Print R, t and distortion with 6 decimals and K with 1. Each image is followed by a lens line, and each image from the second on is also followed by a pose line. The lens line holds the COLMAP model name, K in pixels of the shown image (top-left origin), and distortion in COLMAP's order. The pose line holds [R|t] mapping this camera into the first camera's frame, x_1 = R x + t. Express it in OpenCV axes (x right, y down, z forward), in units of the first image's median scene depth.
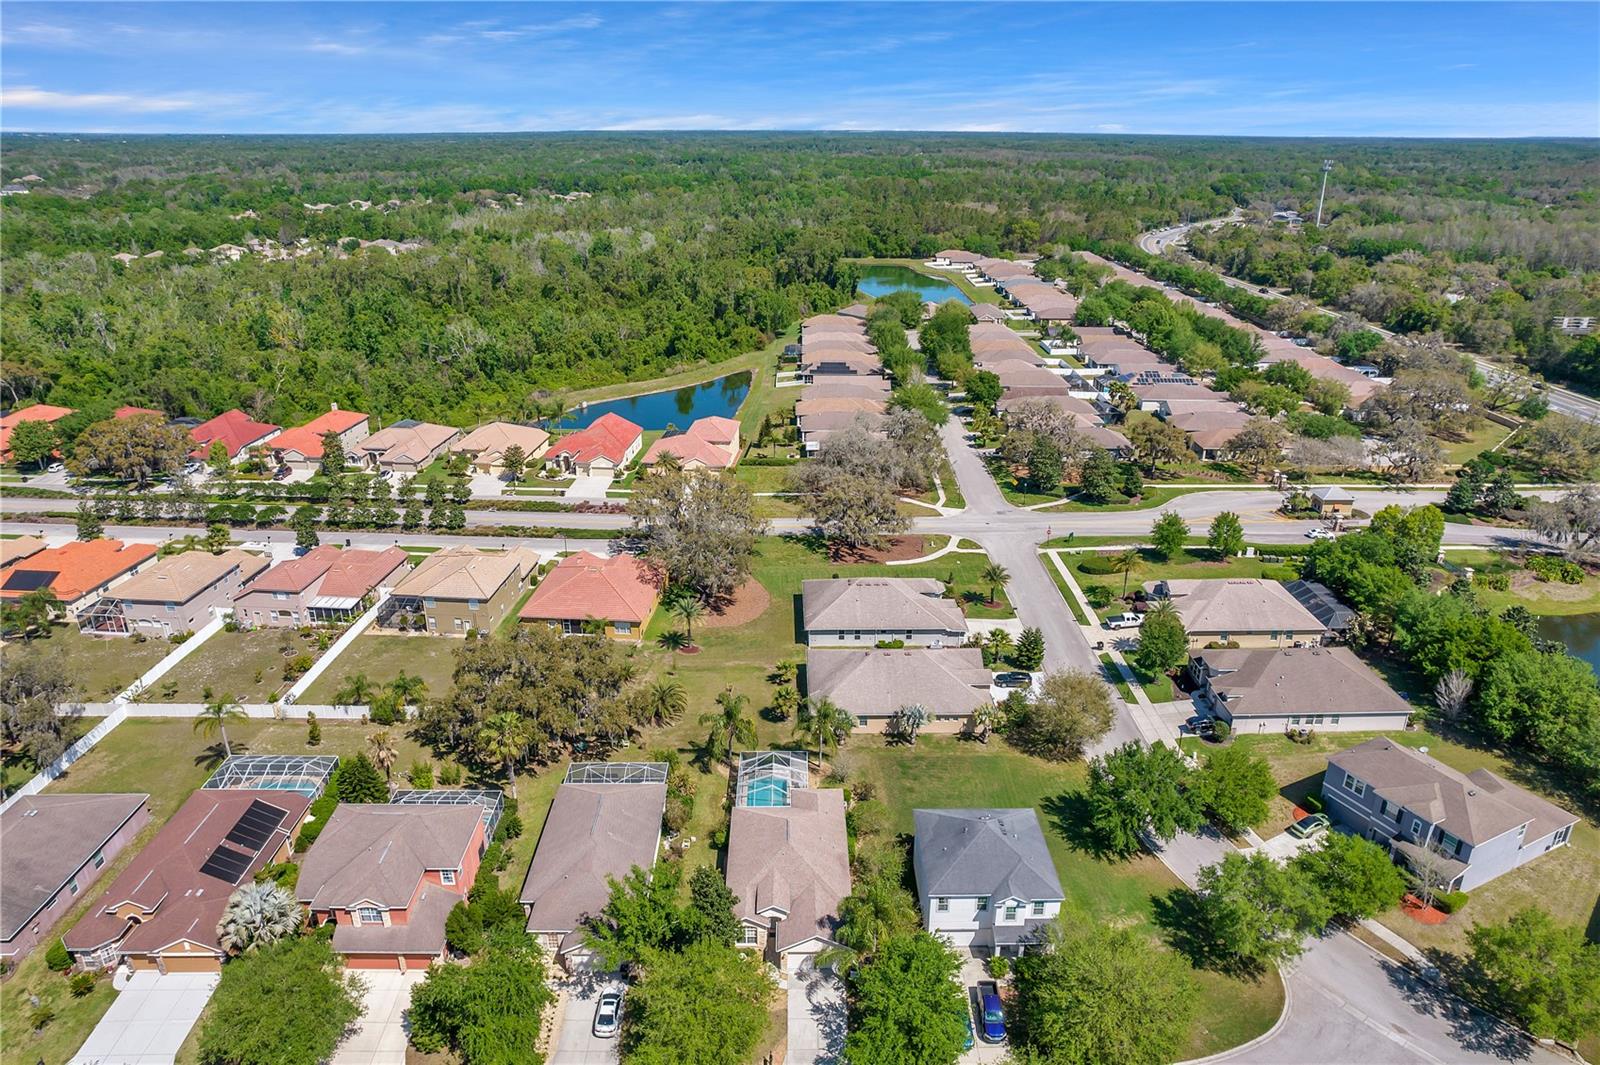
lens RADIAL K [[1034.2, 0, 800.0], [0, 1034.2, 532.5], [0, 0, 1]] dist [-0.077958, 0.070351]
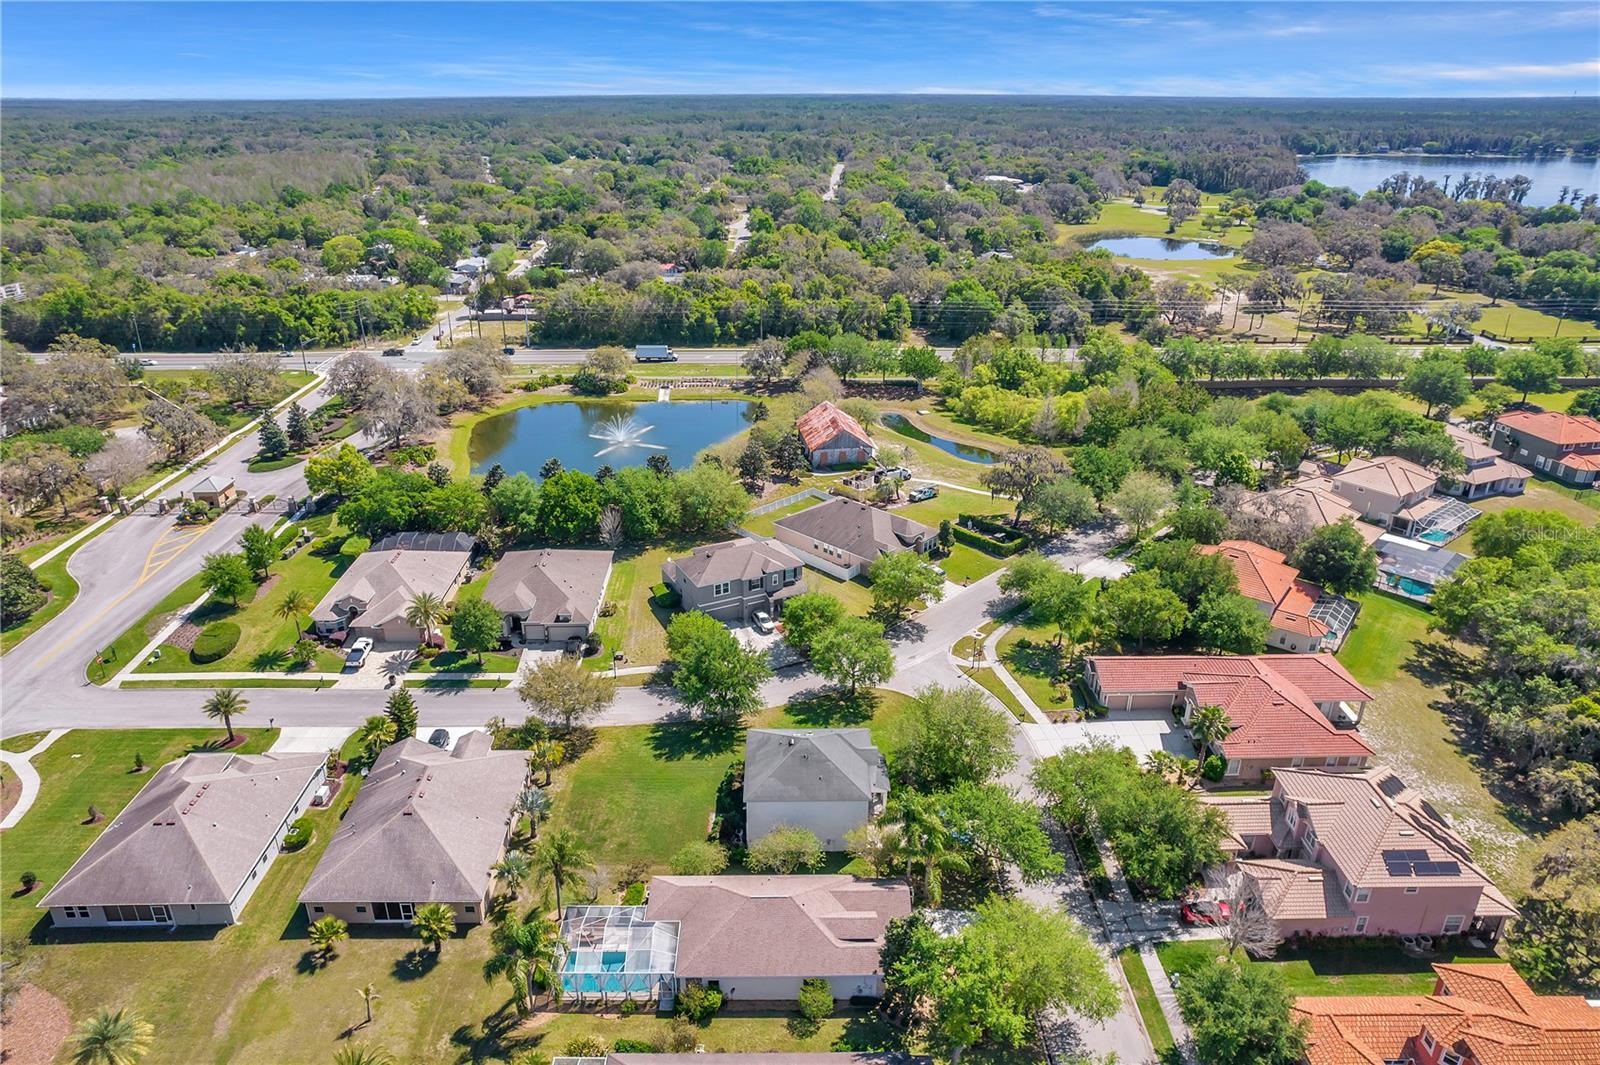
lens RADIAL K [[1034.2, 0, 800.0], [0, 1034.2, 532.5], [0, 0, 1]] dist [-0.077958, 0.070351]
pose [[-0.025308, -0.397802, 0.917122, -0.443172], [0.357659, 0.853087, 0.379897, -0.193516], [-0.933509, 0.337631, 0.120687, 0.461935]]
